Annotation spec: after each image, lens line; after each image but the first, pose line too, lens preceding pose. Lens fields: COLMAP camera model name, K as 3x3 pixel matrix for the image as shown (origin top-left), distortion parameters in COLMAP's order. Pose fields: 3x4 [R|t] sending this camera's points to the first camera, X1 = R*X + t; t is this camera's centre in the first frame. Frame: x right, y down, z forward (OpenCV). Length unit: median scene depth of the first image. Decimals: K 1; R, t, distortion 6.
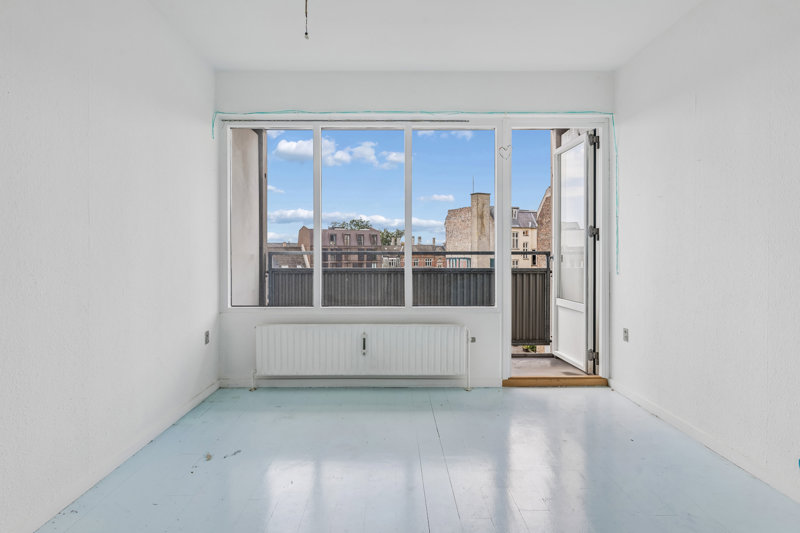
lens RADIAL K [[467.1, 0, 400.0], [0, 467.1, 266.5], [0, 0, 1]] dist [-0.002239, -0.000359]
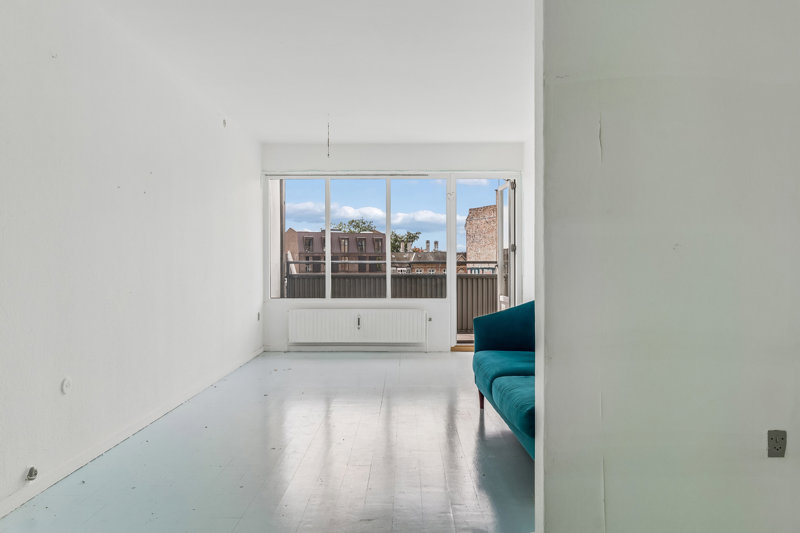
lens RADIAL K [[614.1, 0, 400.0], [0, 614.1, 266.5], [0, 0, 1]] dist [-0.001018, -0.000881]
pose [[0.999749, -0.000525, -0.022386, 0.089261], [0.000050, 0.999775, -0.021231, 0.022932], [0.022392, 0.021224, 0.999524, -0.872636]]
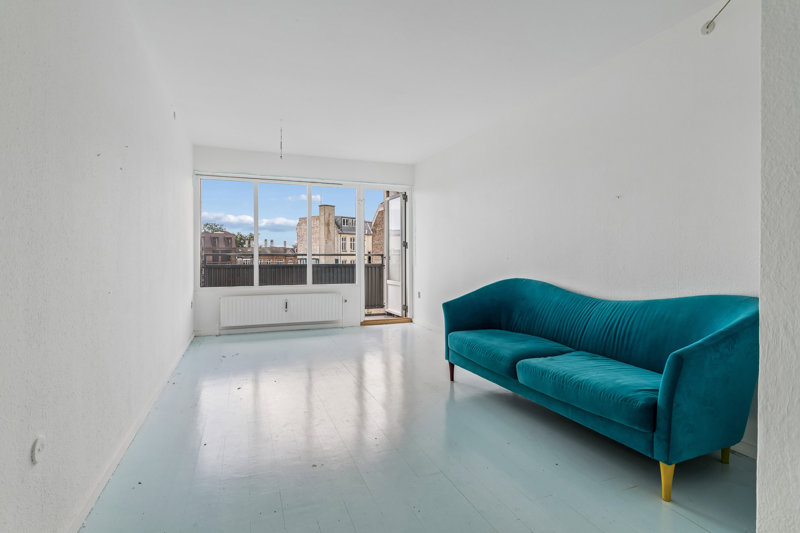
lens RADIAL K [[403.7, 0, 401.4], [0, 403.7, 256.7], [0, 0, 1]] dist [-0.003609, -0.000542]
pose [[0.936097, -0.000536, 0.351742, -0.177014], [0.008610, 0.999734, -0.021390, 0.012802], [-0.351637, 0.023052, 0.935853, -0.528324]]
